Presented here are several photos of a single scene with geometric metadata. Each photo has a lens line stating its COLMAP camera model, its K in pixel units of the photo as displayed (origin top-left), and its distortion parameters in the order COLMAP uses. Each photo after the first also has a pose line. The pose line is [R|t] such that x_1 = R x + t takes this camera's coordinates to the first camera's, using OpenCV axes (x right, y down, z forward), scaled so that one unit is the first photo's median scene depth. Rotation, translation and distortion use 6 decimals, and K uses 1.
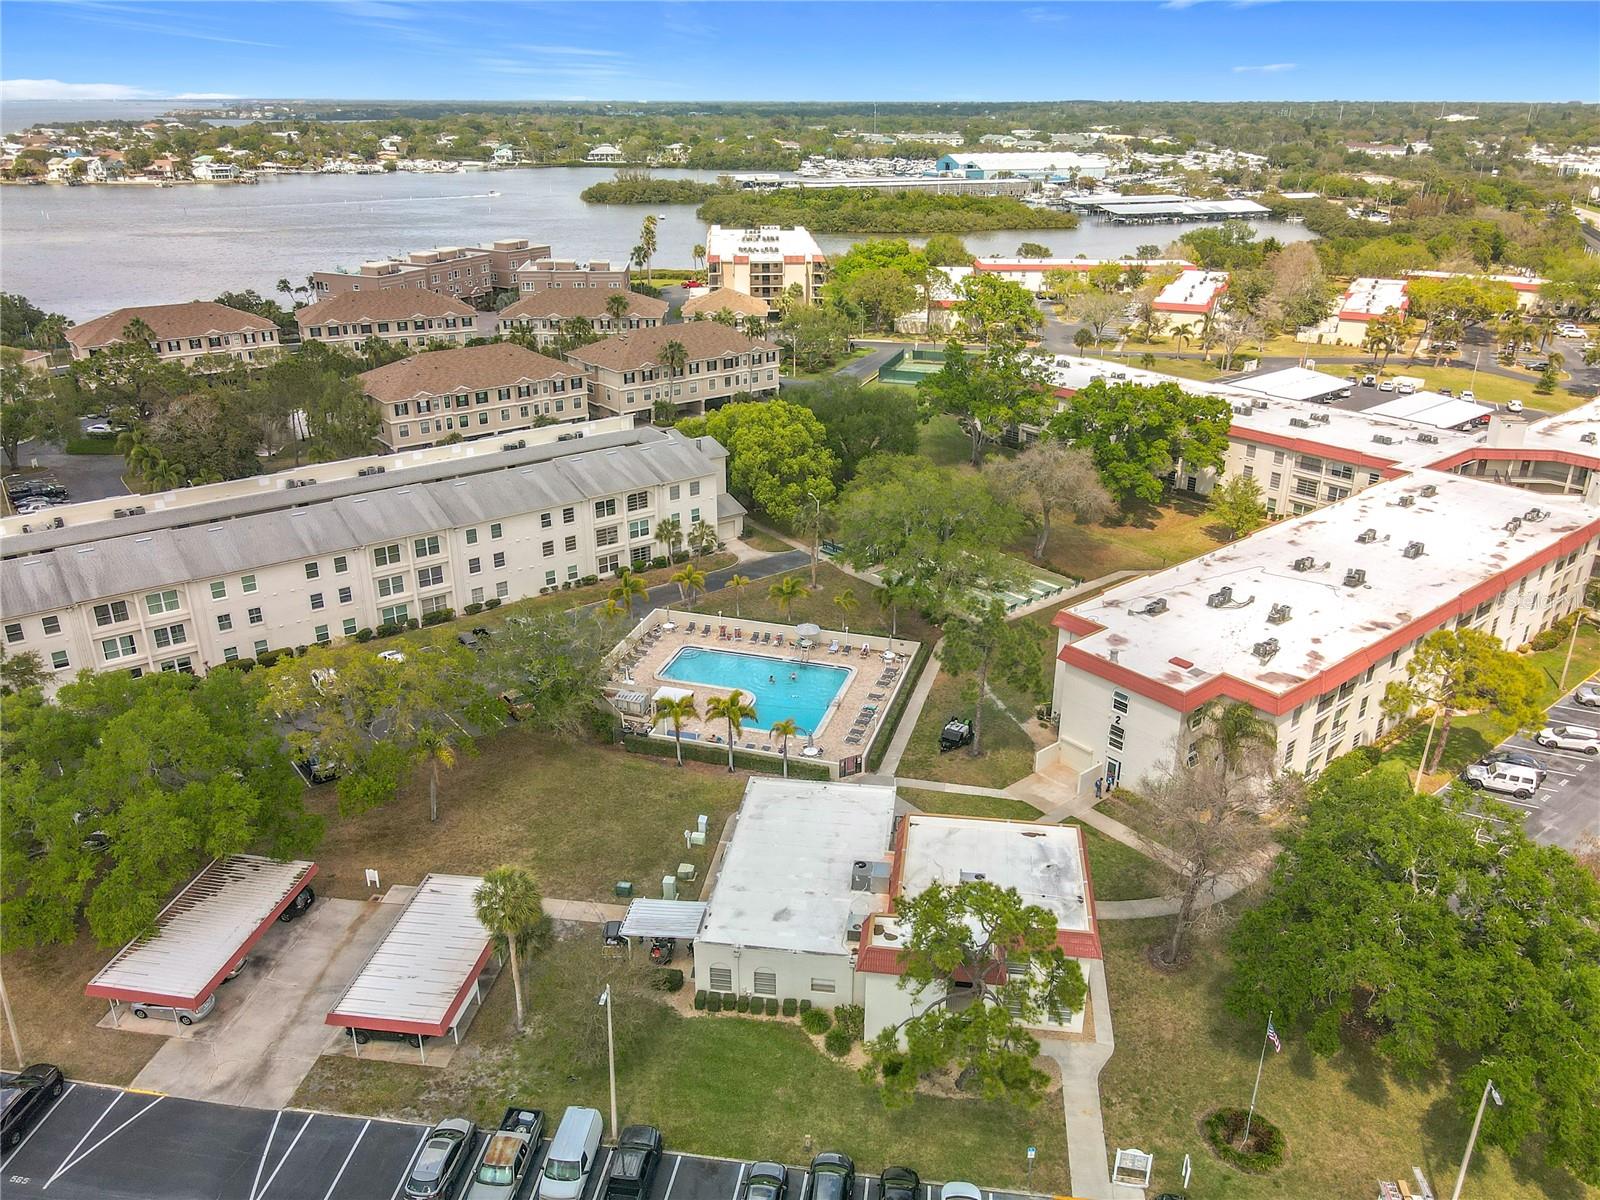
lens RADIAL K [[1187.3, 0, 792.6], [0, 1187.3, 591.7], [0, 0, 1]] dist [0.006726, 0.011056]
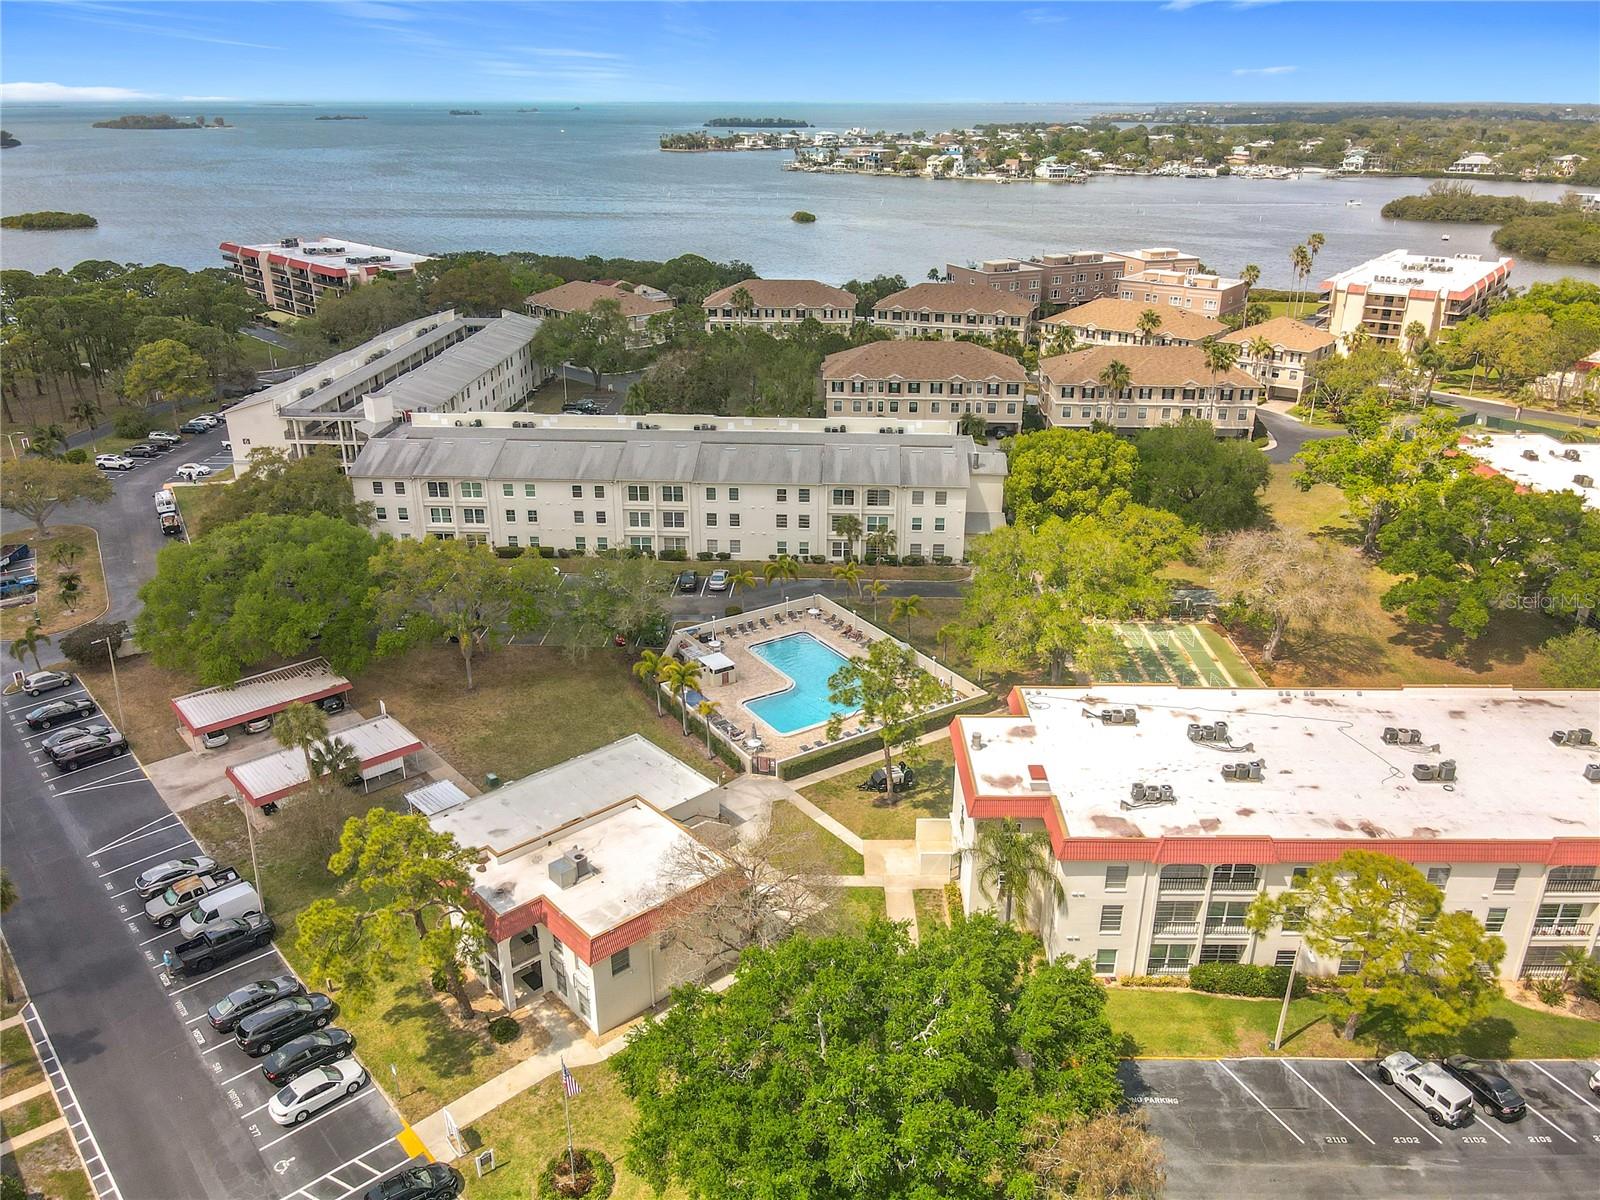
lens RADIAL K [[1180.8, 0, 800.0], [0, 1180.8, 600.0], [0, 0, 1]] dist [-0.005905, 0.024917]
pose [[0.766159, 0.250737, -0.591719, 0.455117], [-0.246884, 0.964929, 0.089216, -0.064743], [0.593337, 0.077732, 0.801192, 0.133147]]
